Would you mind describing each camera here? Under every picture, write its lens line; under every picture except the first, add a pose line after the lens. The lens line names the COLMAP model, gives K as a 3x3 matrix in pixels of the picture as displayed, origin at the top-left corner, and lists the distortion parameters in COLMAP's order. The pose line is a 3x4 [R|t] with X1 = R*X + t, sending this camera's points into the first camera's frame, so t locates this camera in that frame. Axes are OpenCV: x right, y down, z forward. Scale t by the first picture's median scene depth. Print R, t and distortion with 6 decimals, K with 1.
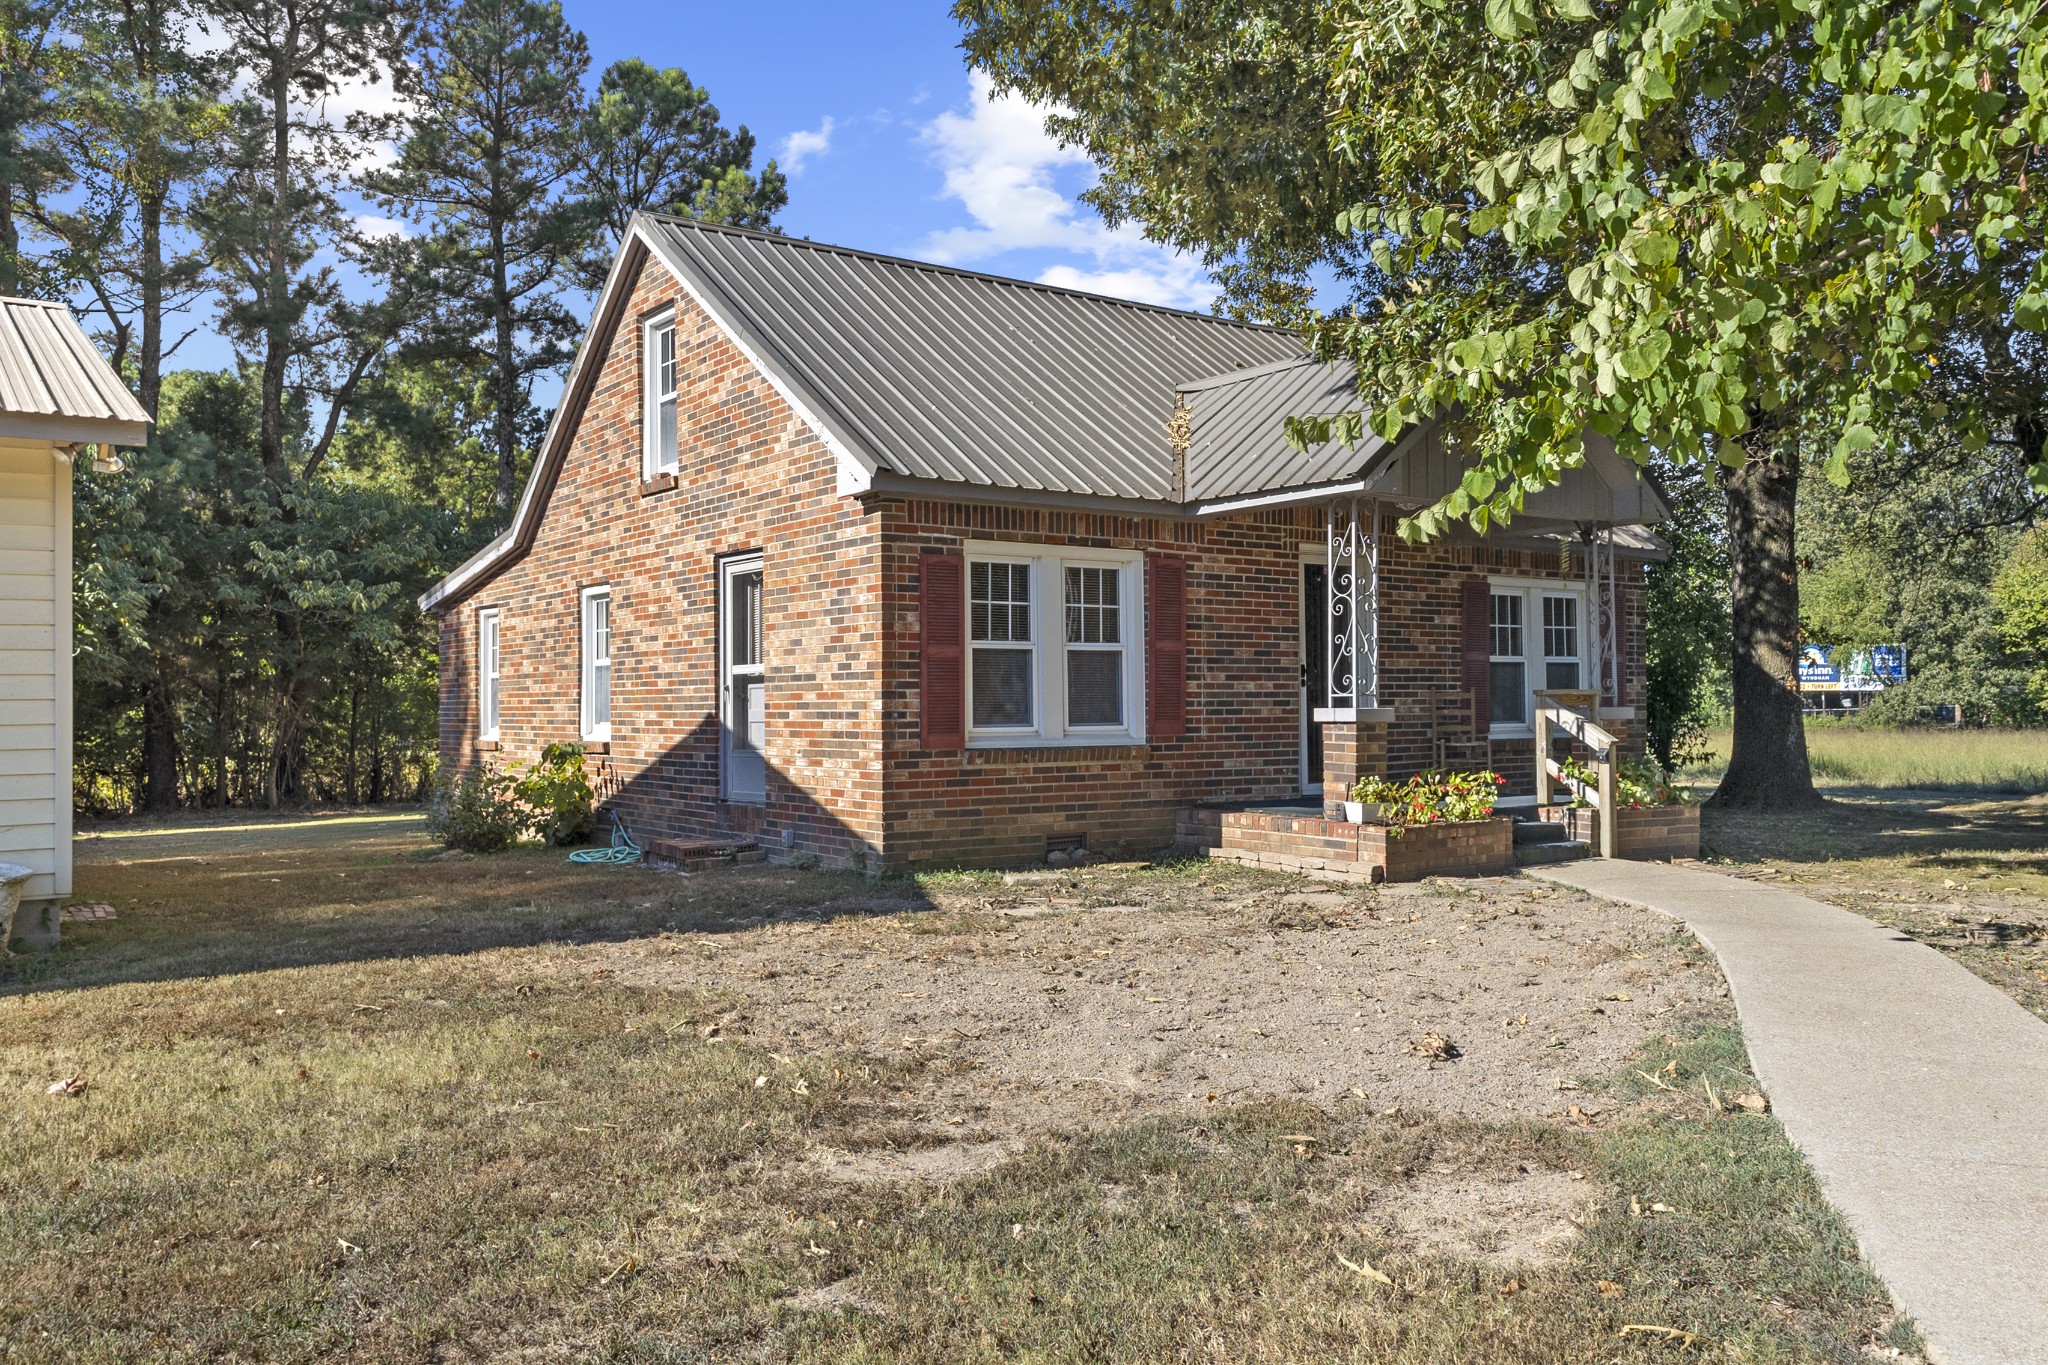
lens RADIAL K [[1484.3, 0, 1026.0], [0, 1484.3, 684.7], [0, 0, 1]] dist [0.000937, 0.000351]
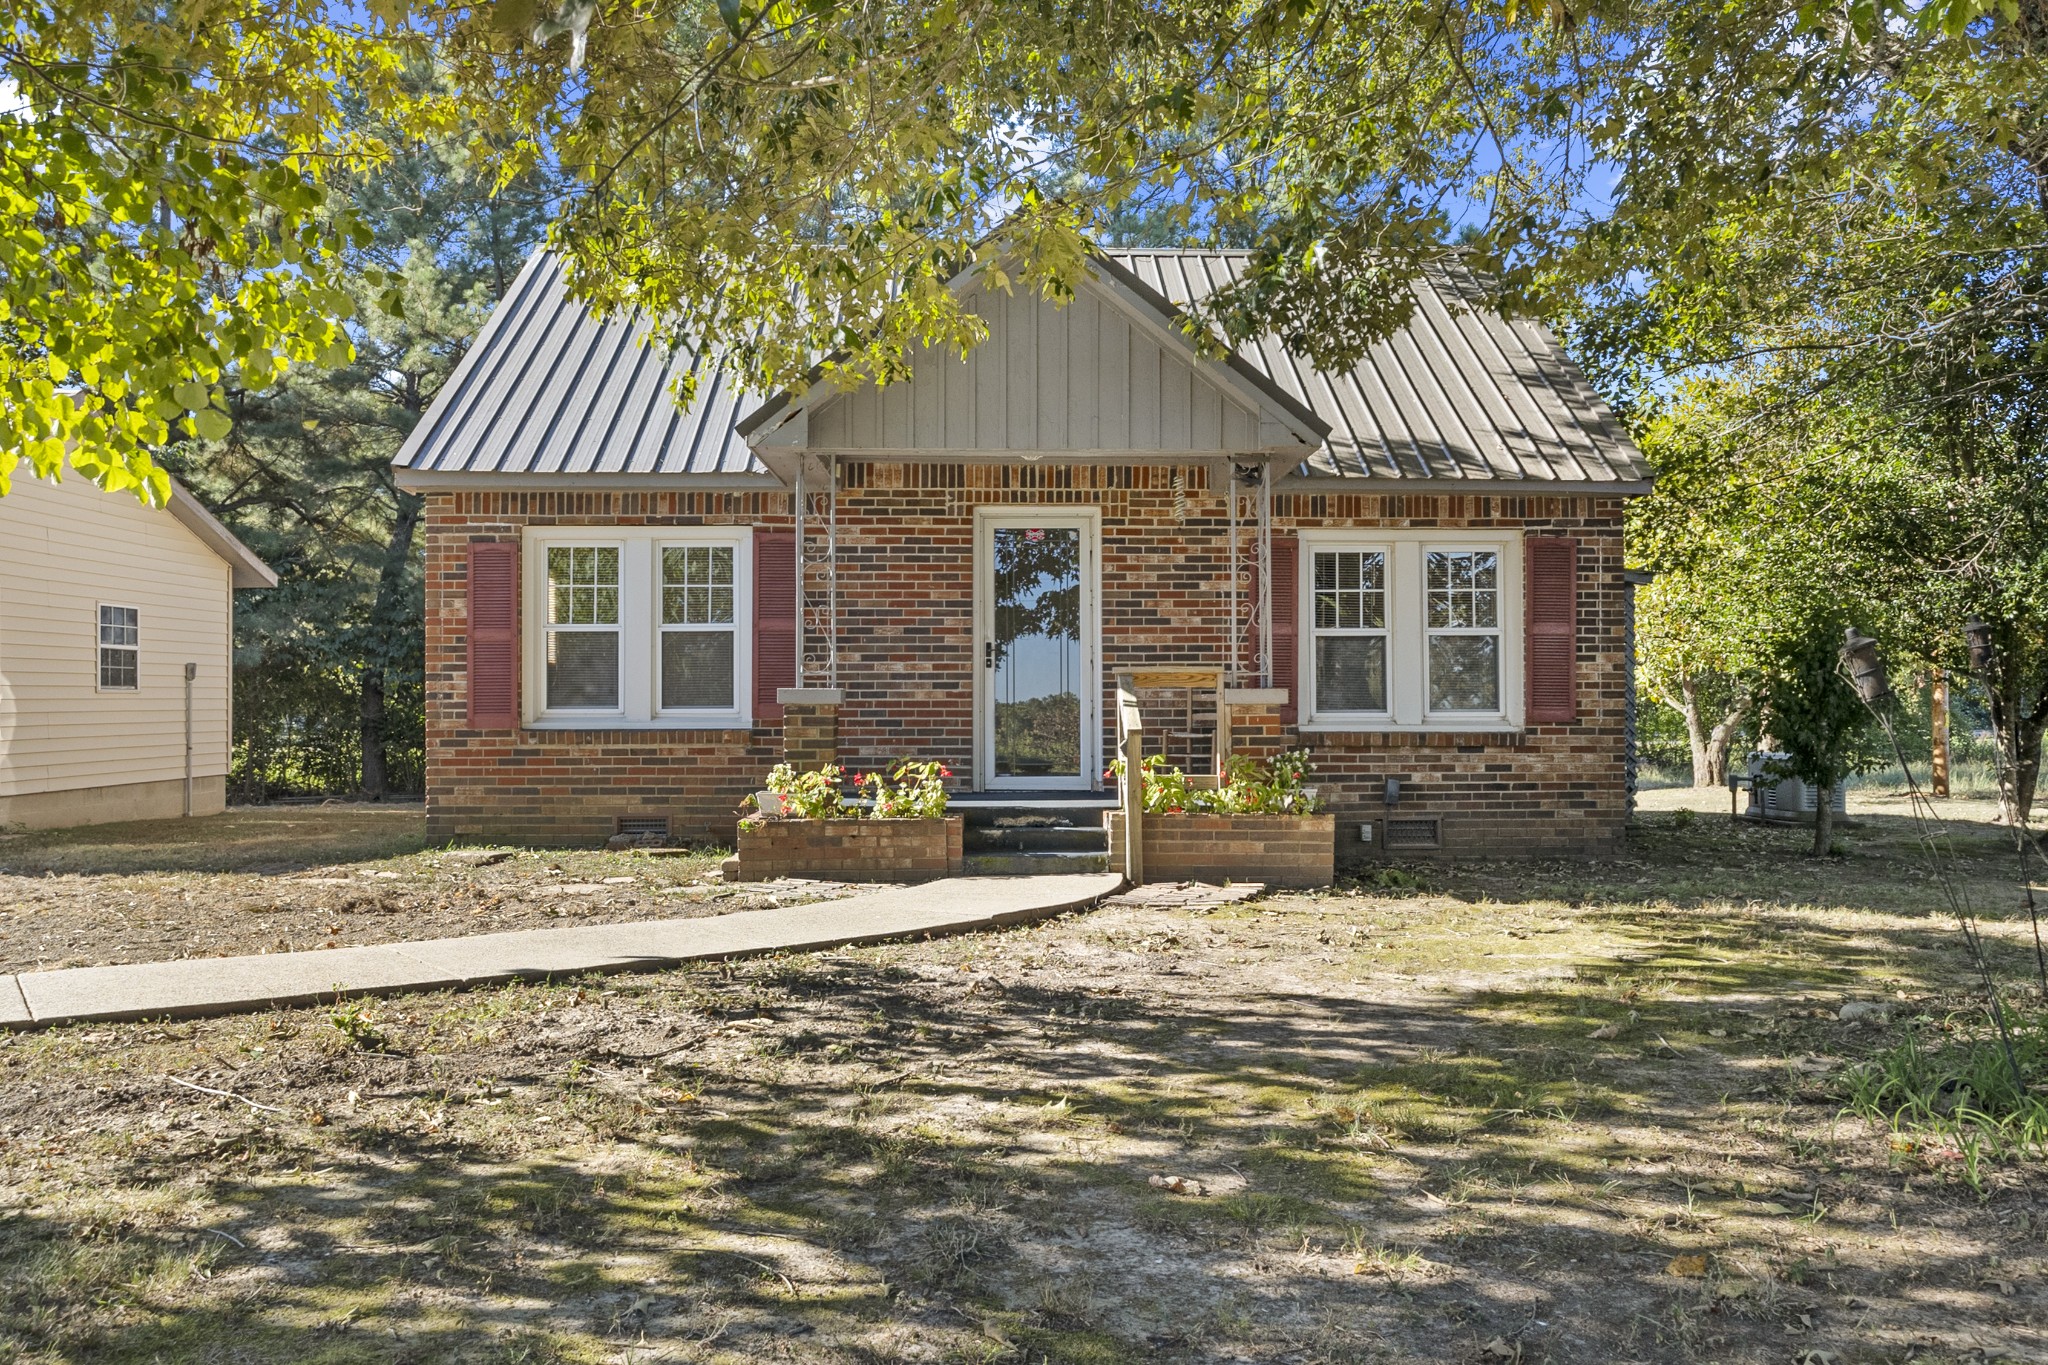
lens RADIAL K [[1201.9, 0, 1023.8], [0, 1201.9, 684.2], [0, 0, 1]] dist [-0.004709, -0.000160]
pose [[0.849684, 0.000070, -0.527291, 0.607506], [0.004796, 0.999958, 0.007862, 0.006096], [0.527270, -0.009209, 0.849648, 0.412161]]
